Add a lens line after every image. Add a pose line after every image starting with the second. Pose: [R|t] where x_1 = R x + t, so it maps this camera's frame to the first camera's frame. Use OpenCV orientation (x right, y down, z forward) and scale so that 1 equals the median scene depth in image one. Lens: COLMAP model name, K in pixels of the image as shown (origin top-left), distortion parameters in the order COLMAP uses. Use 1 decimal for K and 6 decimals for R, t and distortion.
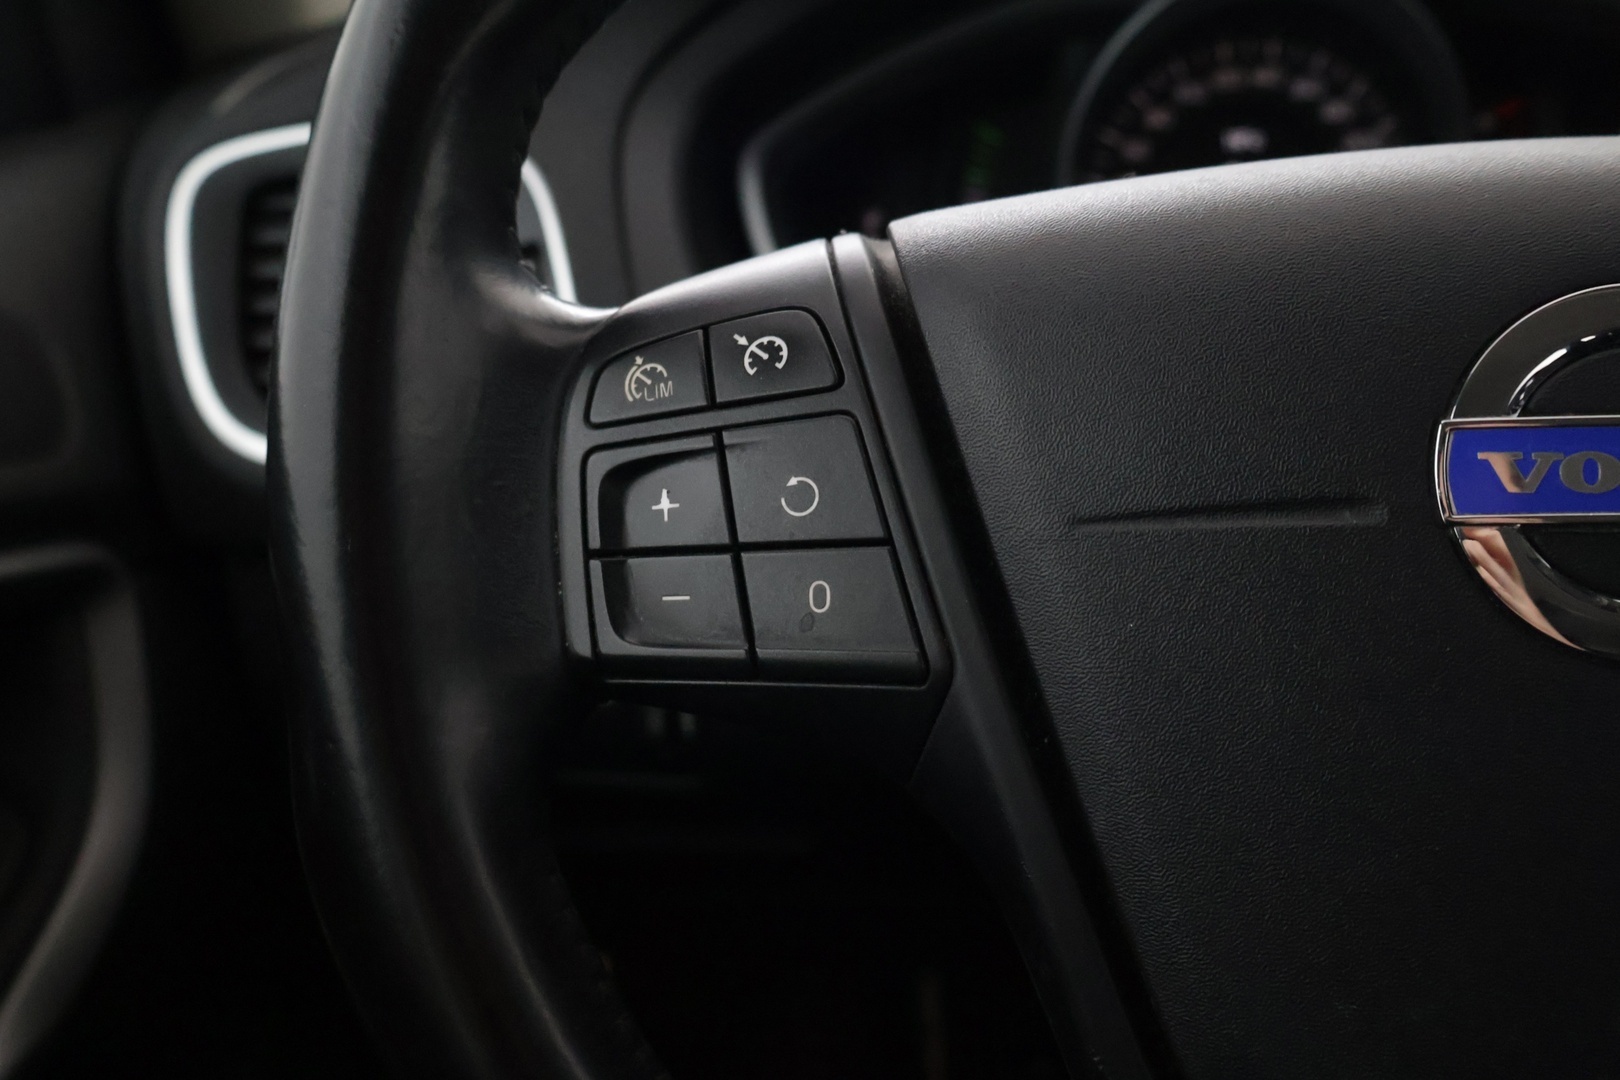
lens RADIAL K [[1564.2, 0, 793.2], [0, 1564.2, 548.0], [0, 0, 1]] dist [0.033437, 0.000000]
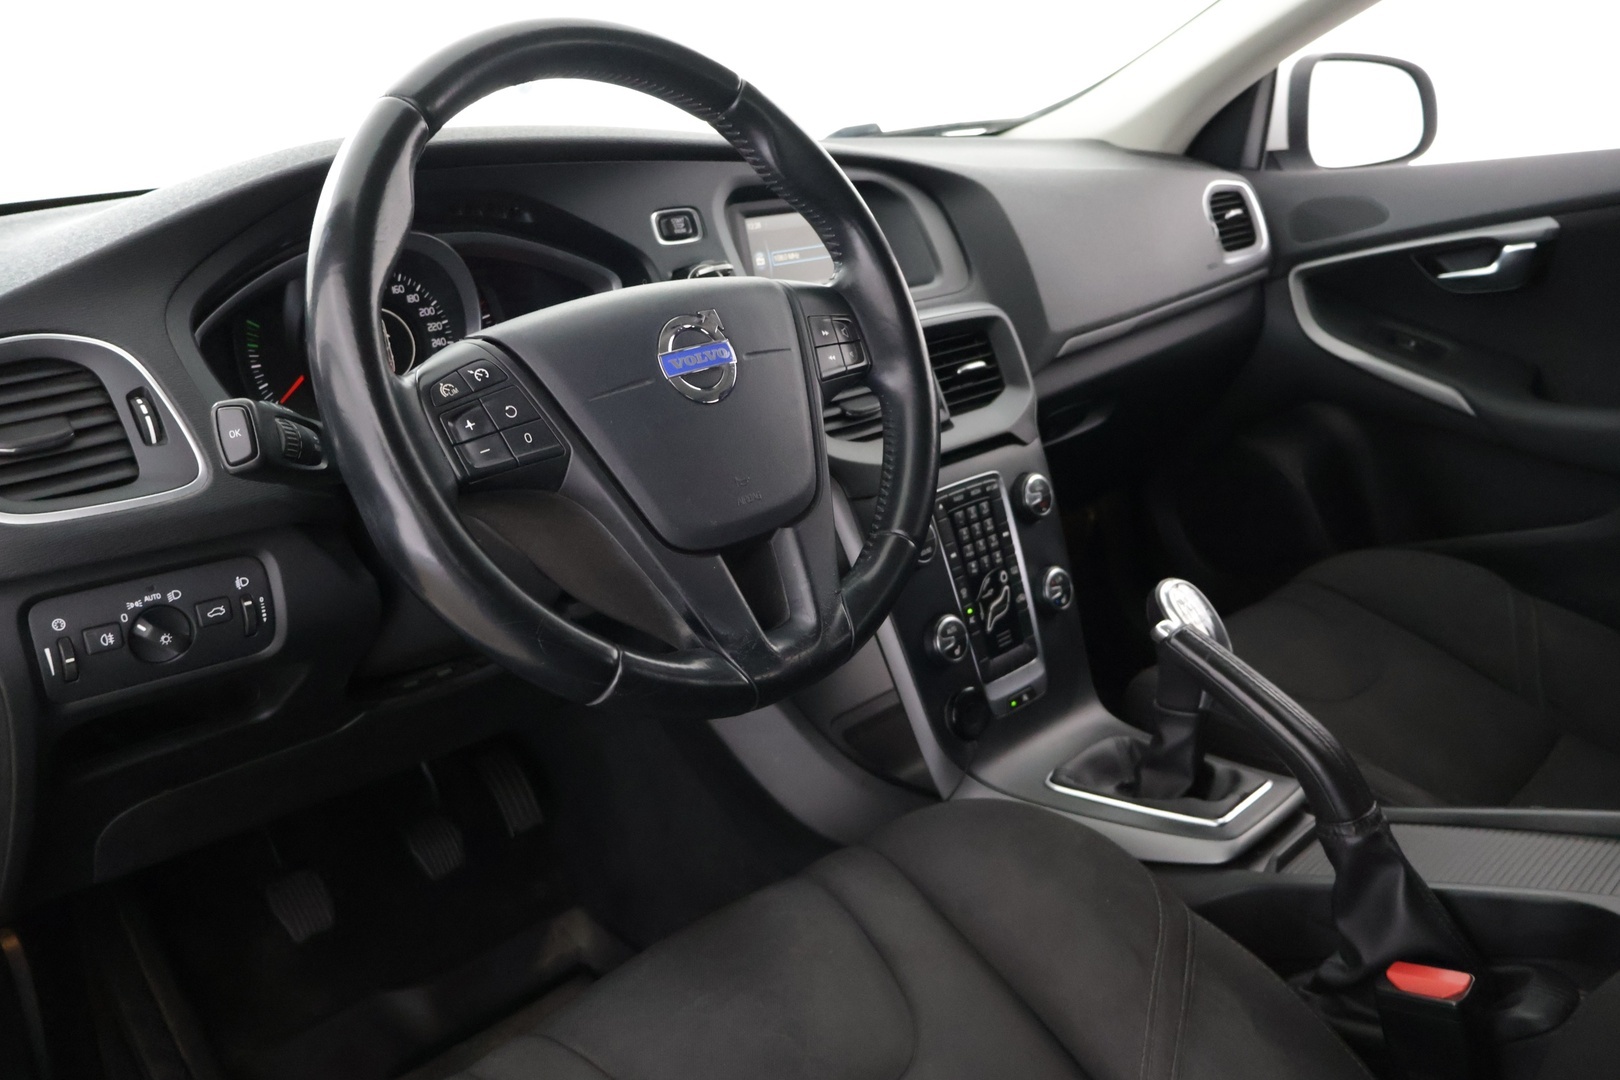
lens RADIAL K [[1366.1, 0, 814.4], [0, 1366.1, 538.1], [0, 0, 1]] dist [0.010031, 0.018883]
pose [[0.616448, -0.241733, 0.749371, -1.760081], [0.317736, 0.947150, 0.044156, 0.284837], [-0.720441, 0.210882, 0.660677, -1.262432]]
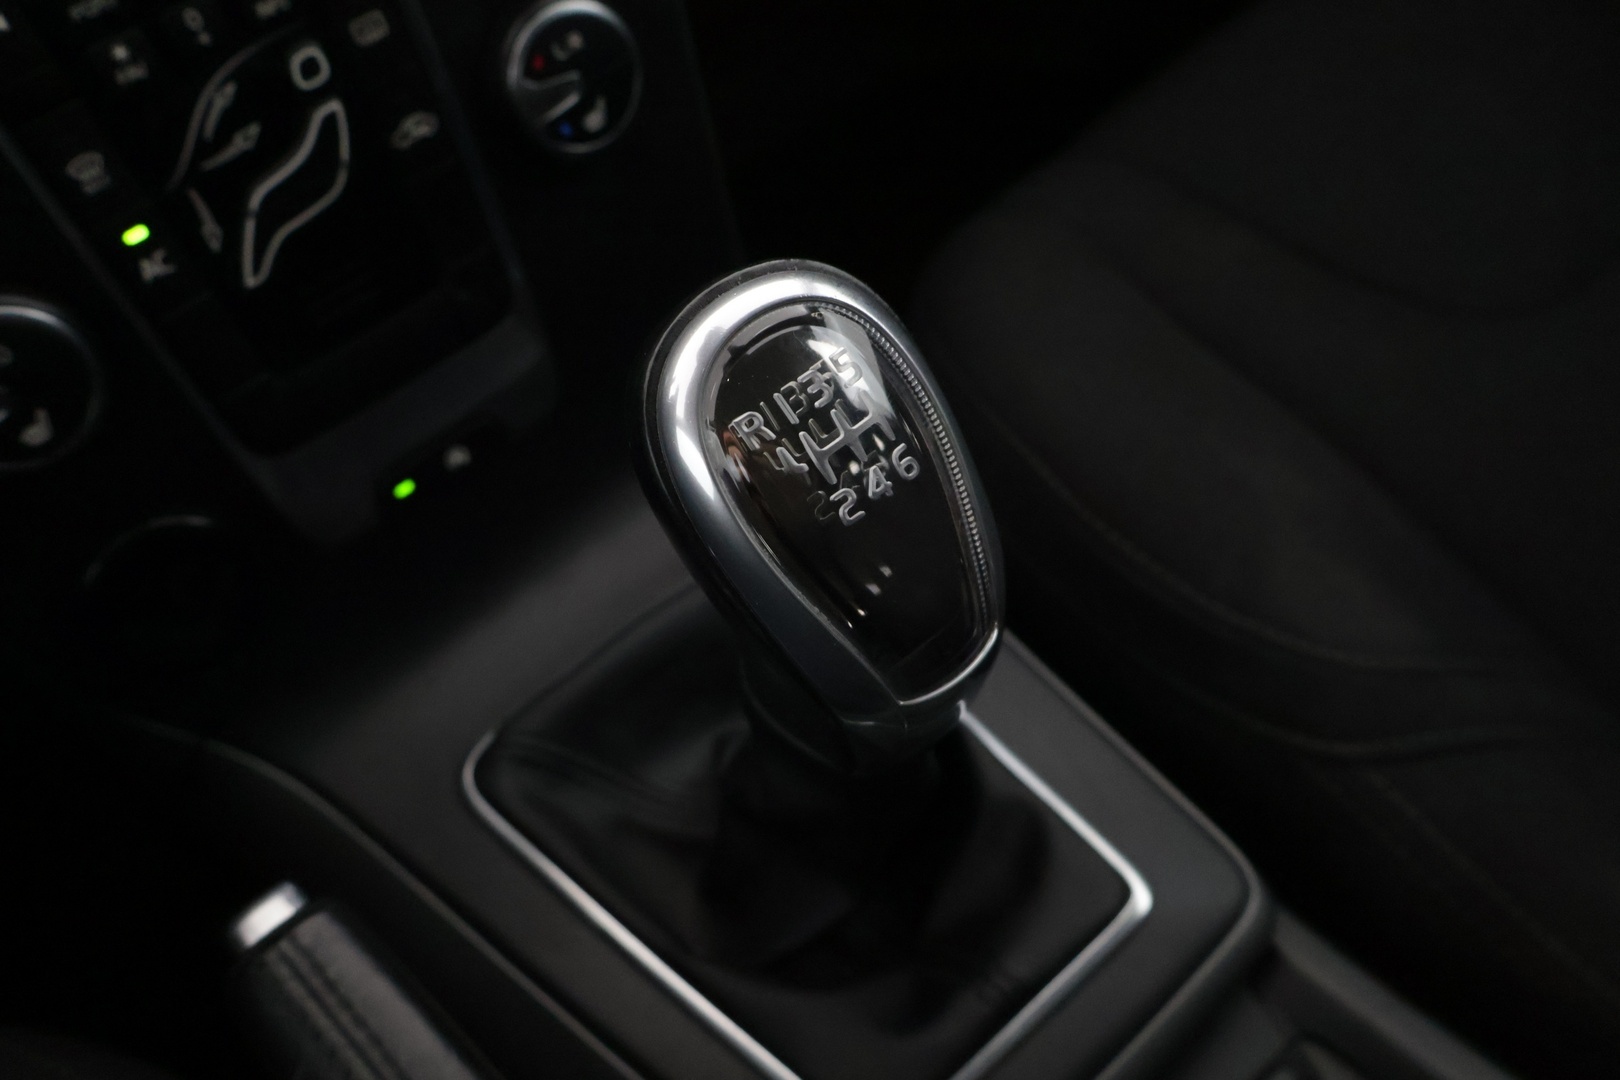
lens RADIAL K [[1466.5, 0, 816.7], [0, 1466.5, 539.8], [0, 0, 1]] dist [0.006733, 0.021761]
pose [[0.690942, -0.594772, 0.410907, 1.618873], [0.335166, 0.767186, 0.546890, 0.574259], [-0.640517, -0.240148, 0.729429, 0.006931]]
